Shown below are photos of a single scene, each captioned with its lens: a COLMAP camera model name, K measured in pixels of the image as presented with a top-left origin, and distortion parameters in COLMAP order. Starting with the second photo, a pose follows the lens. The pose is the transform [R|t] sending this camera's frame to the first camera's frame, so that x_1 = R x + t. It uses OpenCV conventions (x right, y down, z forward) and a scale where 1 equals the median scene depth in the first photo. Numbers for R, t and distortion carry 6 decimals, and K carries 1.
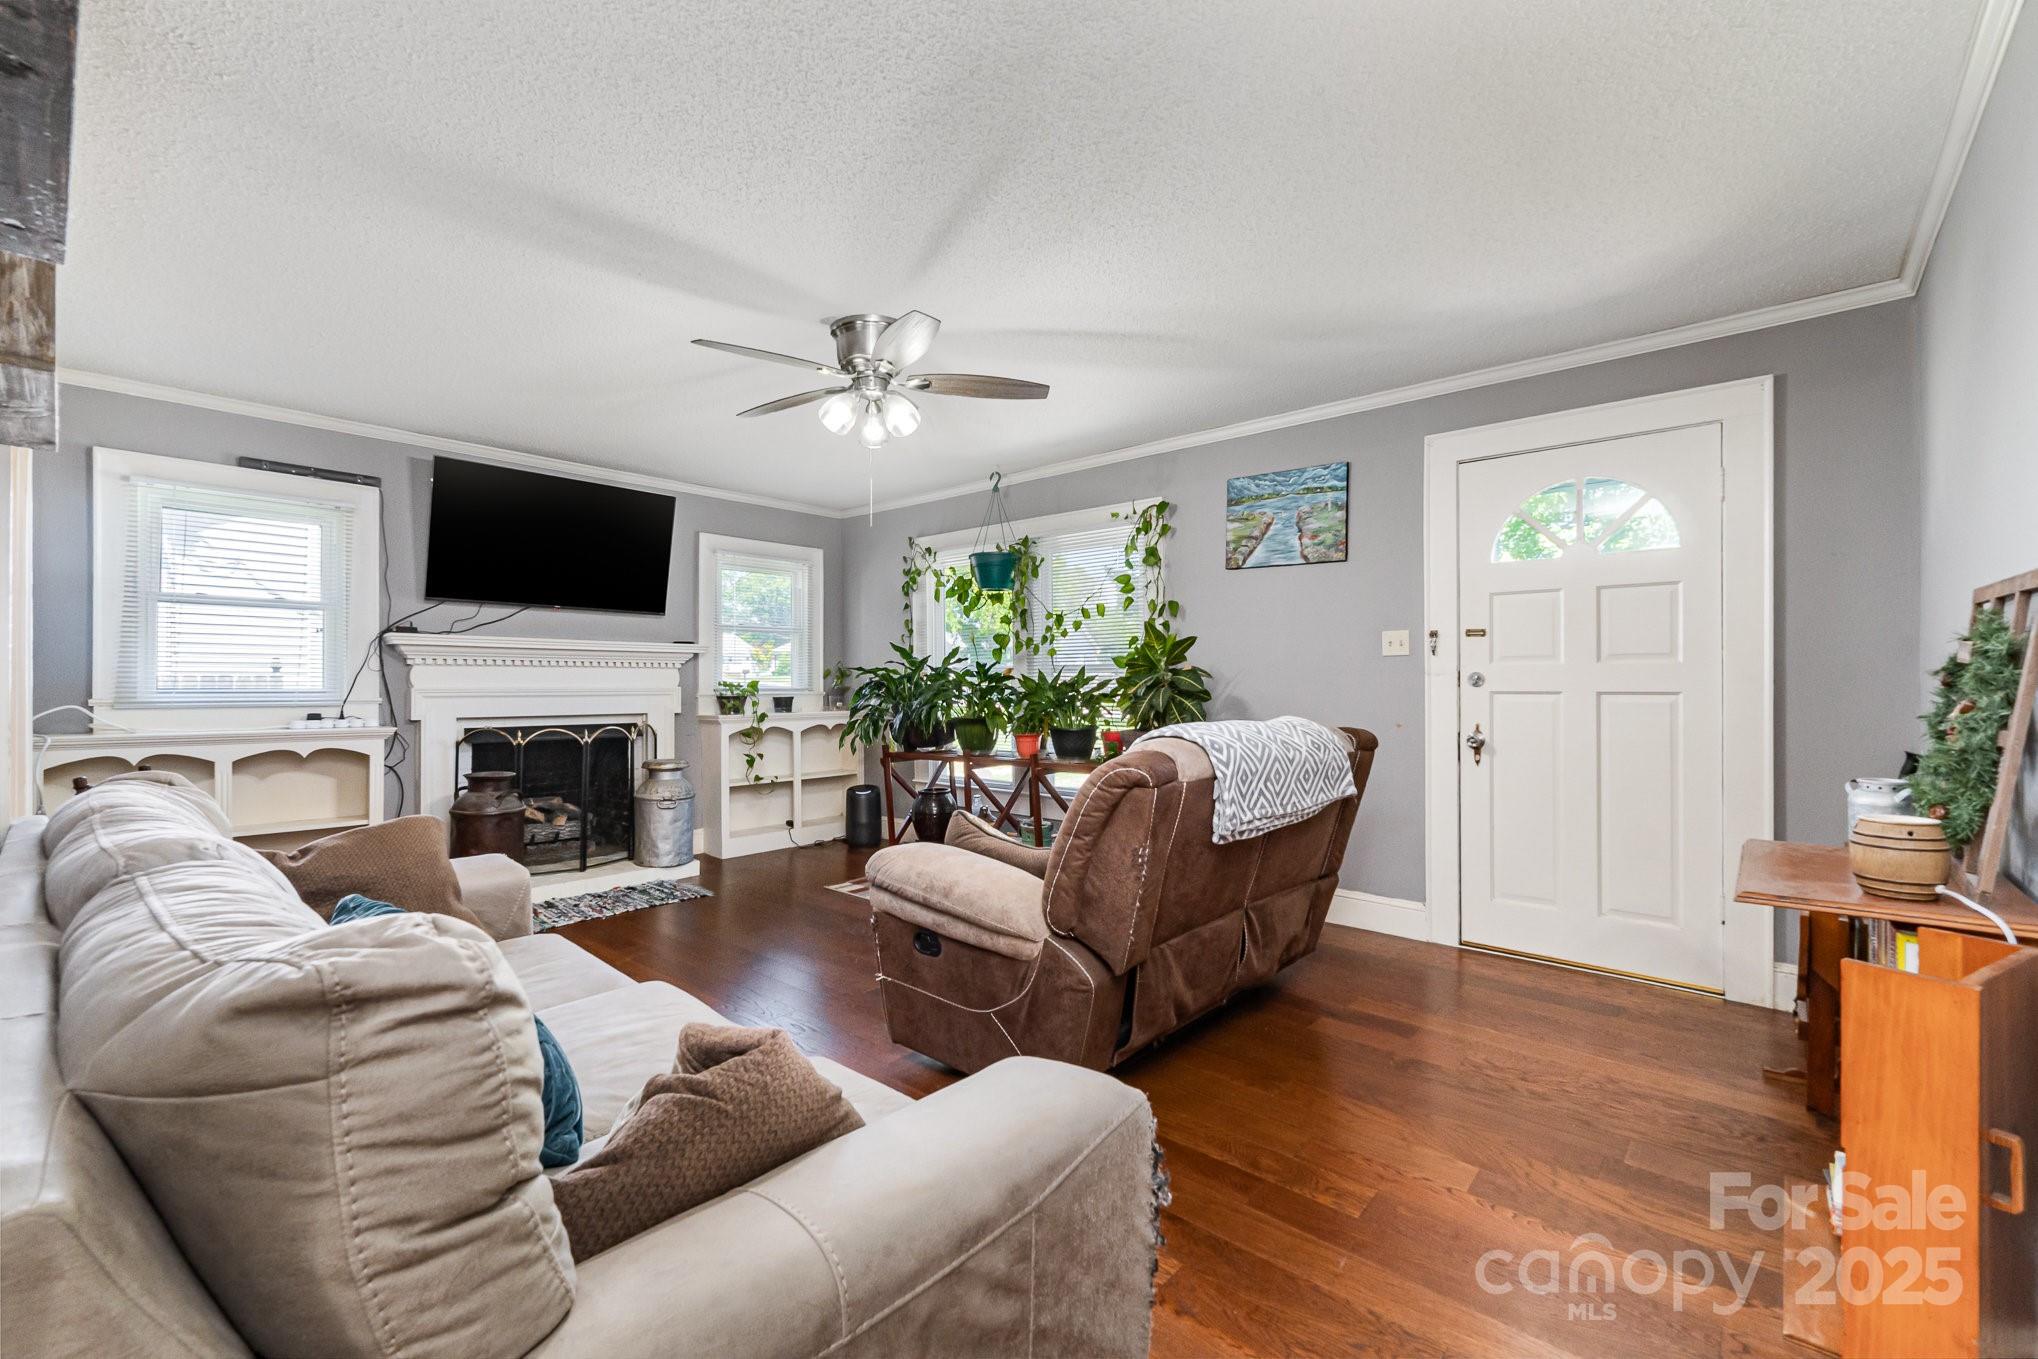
lens RADIAL K [[859.2, 0, 1029.5], [0, 859.2, 679.4], [0, 0, 1]] dist [0.001604, 0.000175]
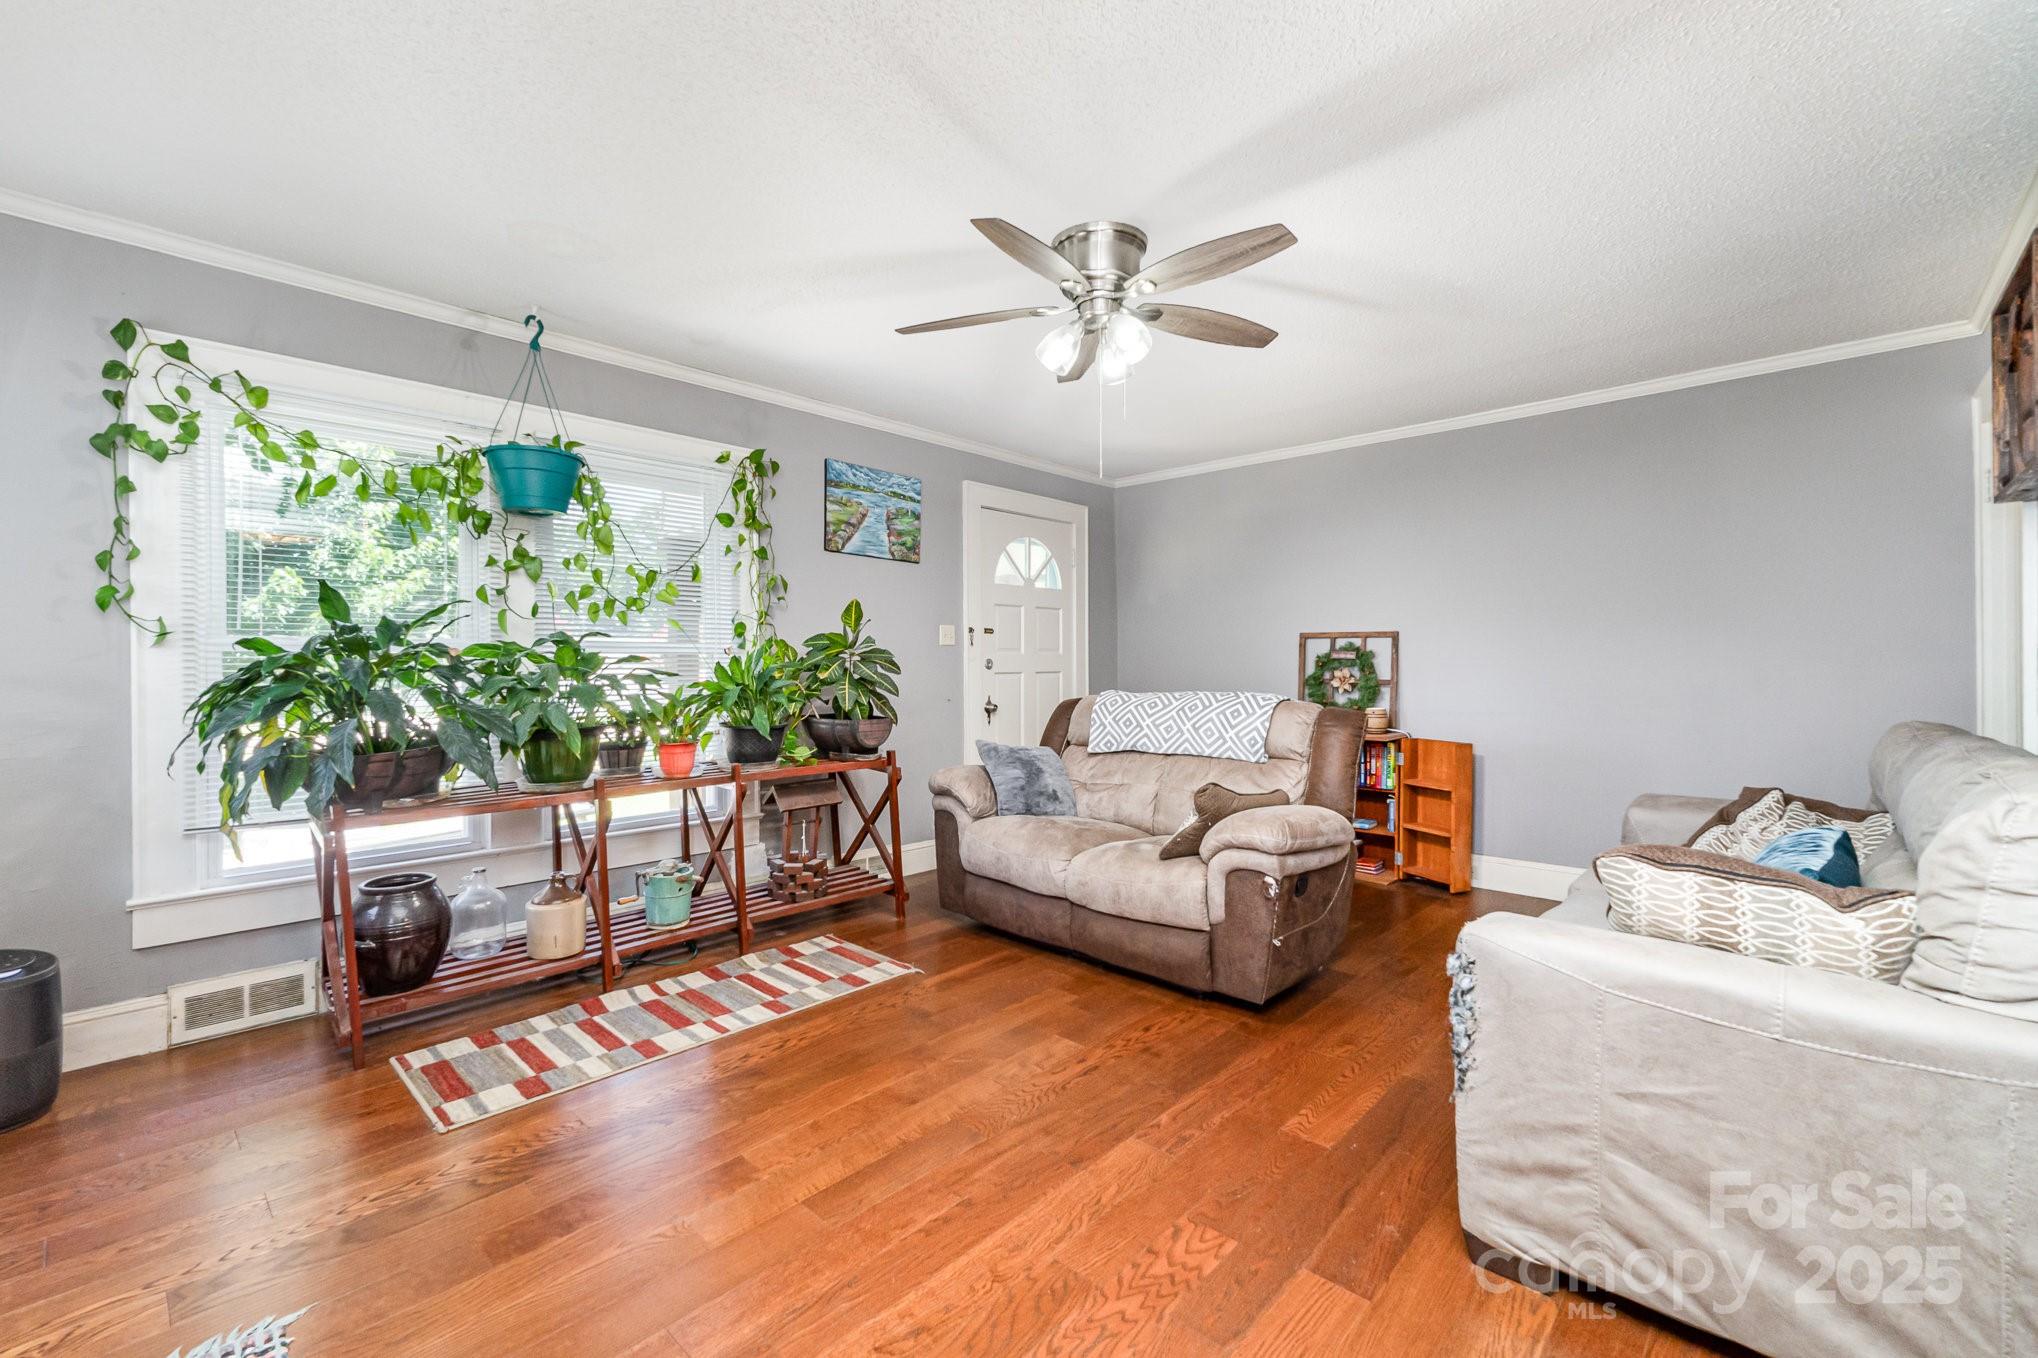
lens RADIAL K [[870.0, 0, 1007.6], [0, 870.0, 670.4], [0, 0, 1]] dist [0.000164, -0.000028]
pose [[0.027616, -0.002981, 0.999614, -0.767595], [0.005022, 0.999983, 0.002843, 0.005662], [-0.999606, 0.004942, 0.027630, 0.790700]]
